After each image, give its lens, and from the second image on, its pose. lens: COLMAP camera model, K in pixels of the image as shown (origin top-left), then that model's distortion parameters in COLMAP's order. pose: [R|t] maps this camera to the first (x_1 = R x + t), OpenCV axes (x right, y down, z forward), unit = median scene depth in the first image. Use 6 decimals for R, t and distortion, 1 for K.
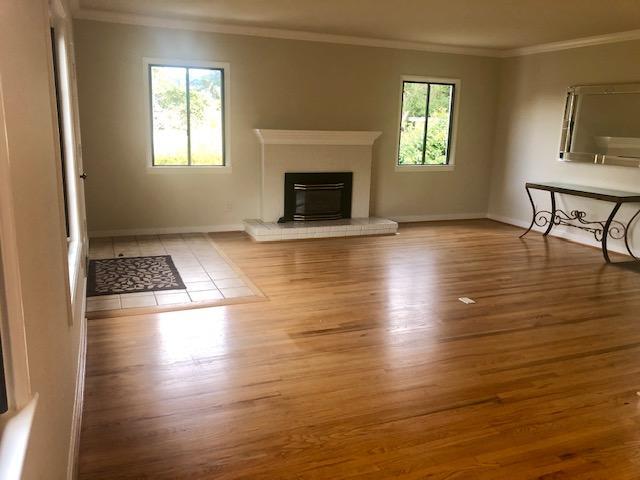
lens RADIAL K [[515.0, 0, 316.6], [0, 515.0, 229.1], [0, 0, 1]] dist [0.007297, -0.005747]
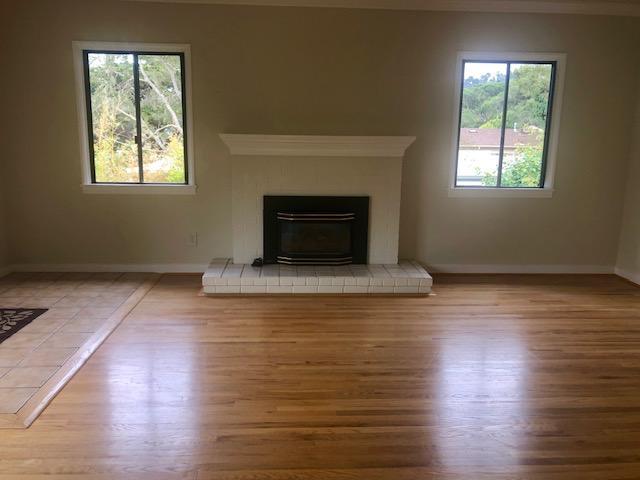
lens RADIAL K [[515.0, 0, 316.6], [0, 515.0, 229.1], [0, 0, 1]] dist [0.007297, -0.005747]
pose [[0.943198, 0.045976, -0.329035, 0.233606], [-0.056080, 0.998199, -0.021280, -0.051037], [0.327464, 0.038524, 0.944078, 0.349628]]
